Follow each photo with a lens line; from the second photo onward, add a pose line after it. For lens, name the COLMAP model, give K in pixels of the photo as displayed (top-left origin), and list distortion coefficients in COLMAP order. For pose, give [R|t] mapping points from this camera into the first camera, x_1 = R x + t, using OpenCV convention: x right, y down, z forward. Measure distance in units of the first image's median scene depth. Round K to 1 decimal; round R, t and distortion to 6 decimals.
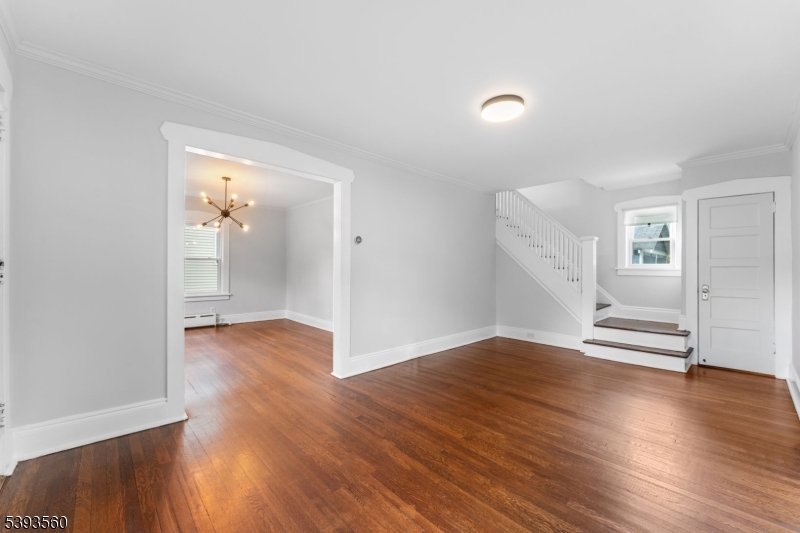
lens RADIAL K [[319.6, 0, 398.9], [0, 319.6, 268.8], [0, 0, 1]] dist [-0.000319, 0.000101]
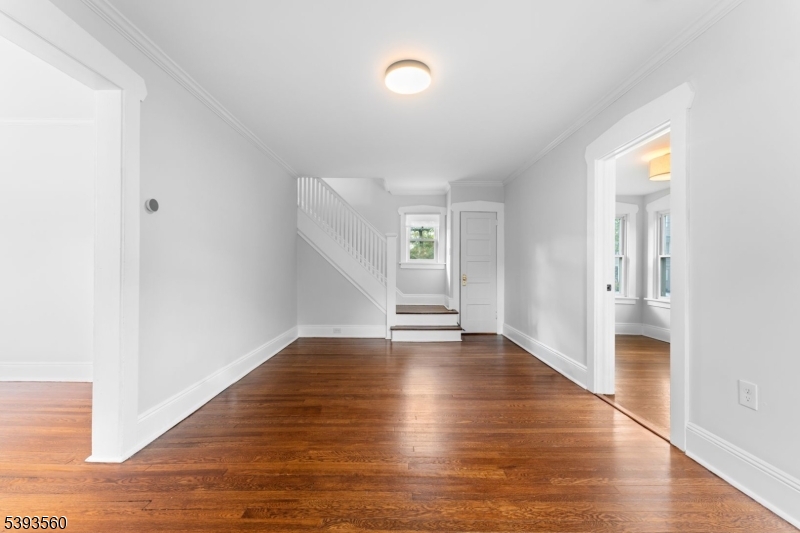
lens RADIAL K [[319.6, 0, 397.9], [0, 319.6, 267.7], [0, 0, 1]] dist [-0.000319, 0.000101]
pose [[0.684539, -0.001790, 0.728974, -0.243472], [-0.001283, 0.999992, 0.003660, 0.017958], [-0.728975, -0.003440, 0.684532, 0.289553]]
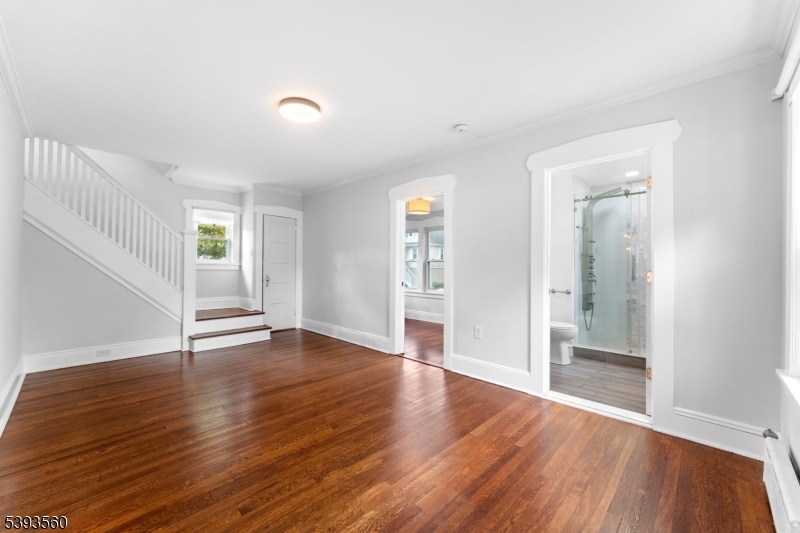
lens RADIAL K [[319.6, 0, 400.4], [0, 319.6, 264.0], [0, 0, 1]] dist [-0.000319, 0.000101]
pose [[-0.053024, 0.002199, 0.998591, -0.516988], [-0.009829, 0.999948, -0.002724, -0.002311], [-0.998545, -0.009960, -0.053000, 0.515742]]
